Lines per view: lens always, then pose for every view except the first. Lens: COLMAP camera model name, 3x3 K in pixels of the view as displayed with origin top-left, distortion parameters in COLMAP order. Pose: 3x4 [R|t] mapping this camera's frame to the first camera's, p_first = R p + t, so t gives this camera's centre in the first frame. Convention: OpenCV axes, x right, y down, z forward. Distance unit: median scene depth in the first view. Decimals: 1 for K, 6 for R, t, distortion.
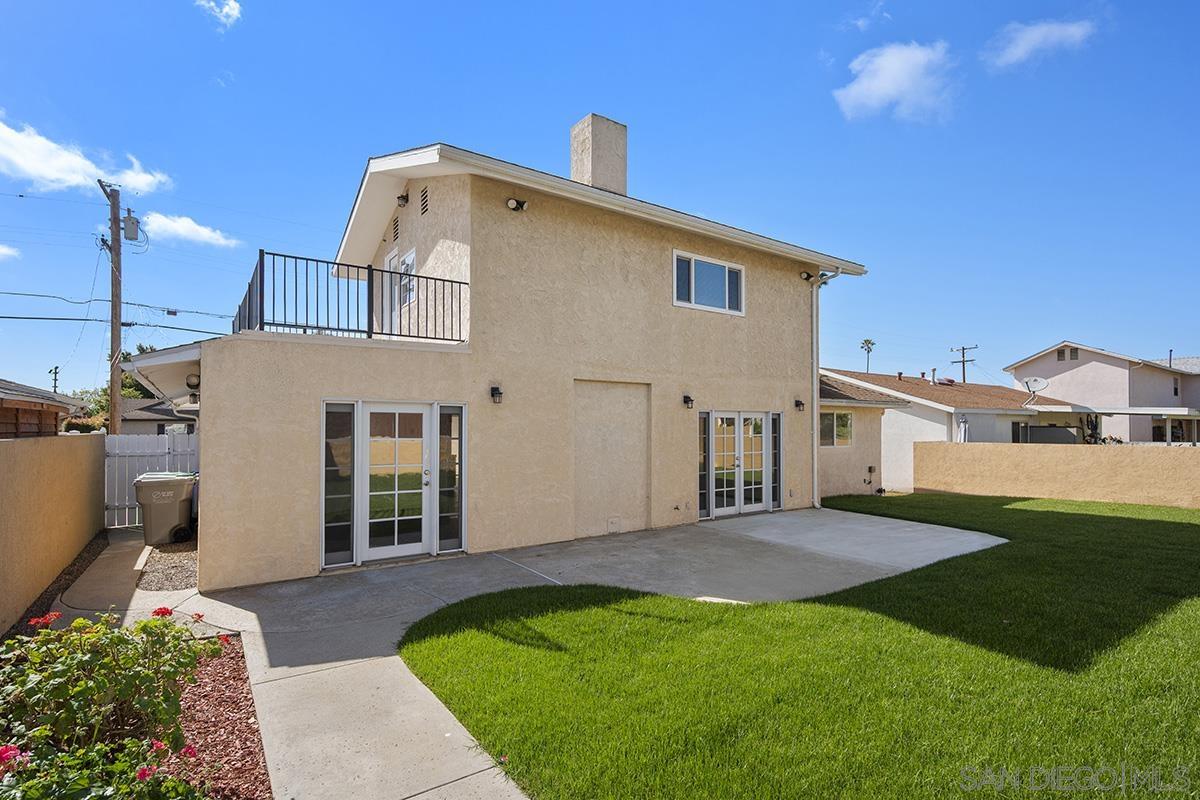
lens RADIAL K [[571.0, 0, 598.1], [0, 571.0, 422.6], [0, 0, 1]] dist [-0.000679, 0.000441]
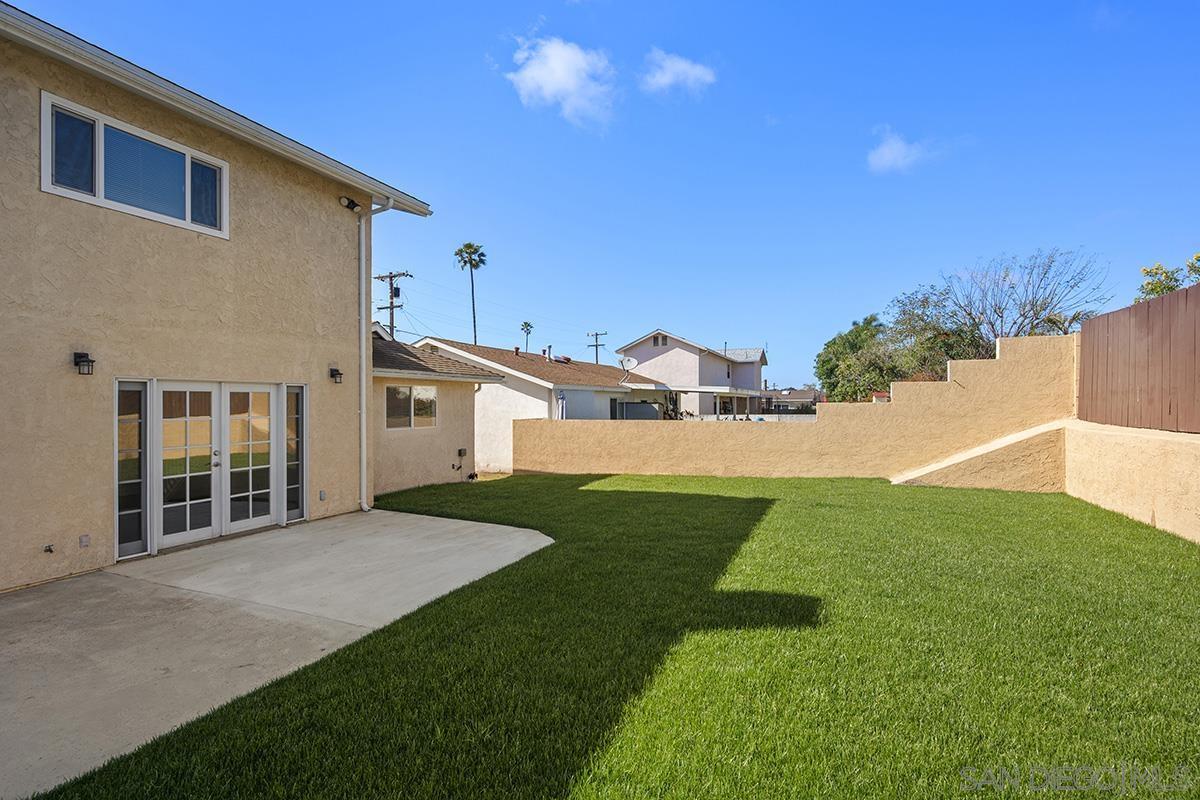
lens RADIAL K [[571.0, 0, 597.0], [0, 571.0, 399.4], [0, 0, 1]] dist [-0.000679, 0.000441]
pose [[0.850062, -0.000120, 0.526682, 0.242744], [-0.000033, 1.000000, 0.000280, 0.000384], [-0.526682, -0.000255, 0.850062, 0.187740]]
